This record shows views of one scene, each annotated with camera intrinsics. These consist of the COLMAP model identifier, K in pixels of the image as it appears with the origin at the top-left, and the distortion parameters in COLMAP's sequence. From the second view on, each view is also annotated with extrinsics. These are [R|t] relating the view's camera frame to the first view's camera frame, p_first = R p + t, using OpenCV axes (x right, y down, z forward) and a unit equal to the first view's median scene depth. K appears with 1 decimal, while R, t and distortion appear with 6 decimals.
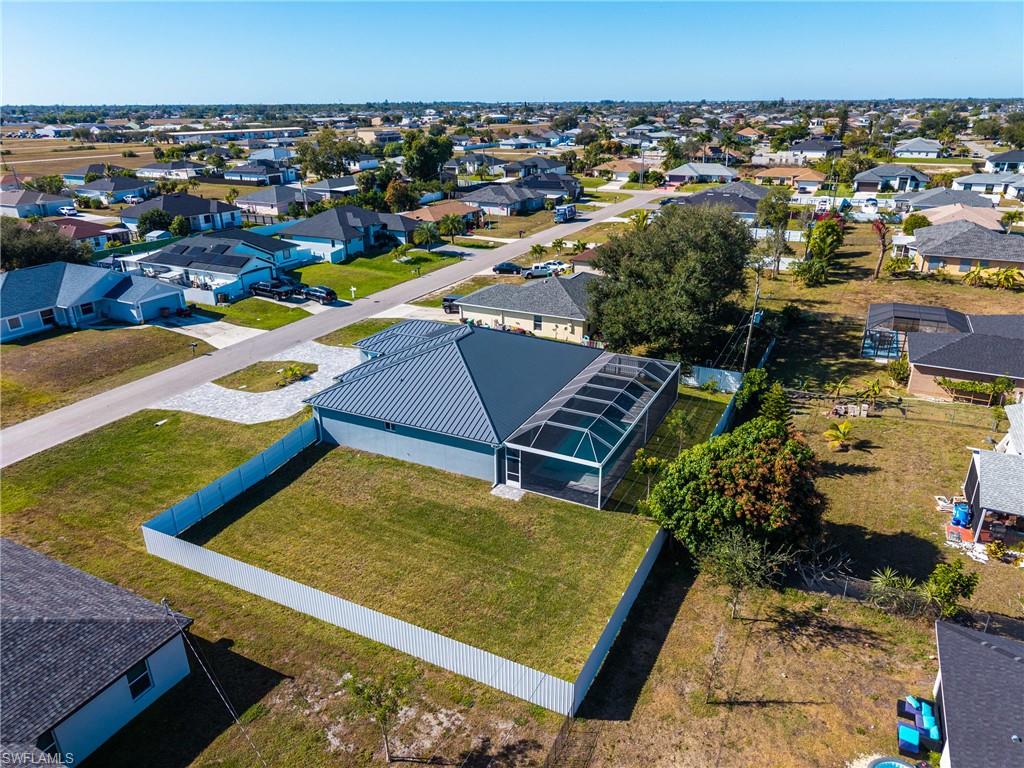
lens RADIAL K [[712.2, 0, 513.4], [0, 712.2, 385.4], [0, 0, 1]] dist [0.008490, -0.002421]
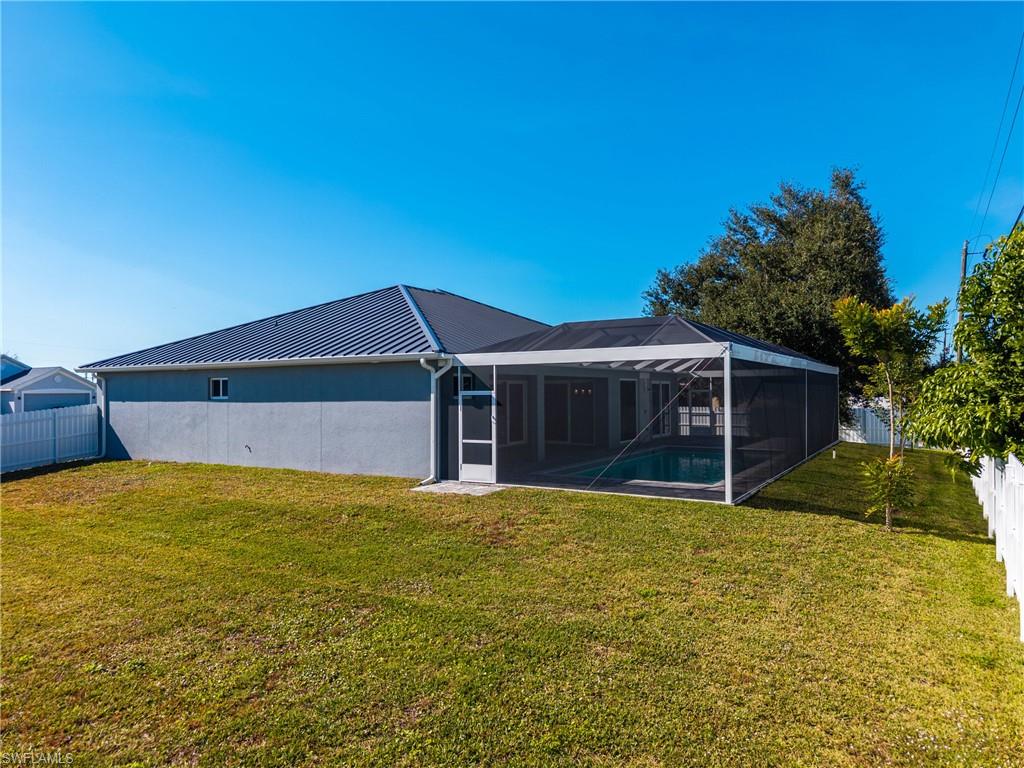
lens RADIAL K [[712.2, 0, 508.8], [0, 712.2, 386.6], [0, 0, 1]] dist [0.008490, -0.002421]
pose [[0.996685, 0.003526, -0.081277, 0.046300], [-0.033638, 0.927522, -0.372252, 0.234649], [0.074074, 0.373752, 0.924566, 0.646233]]
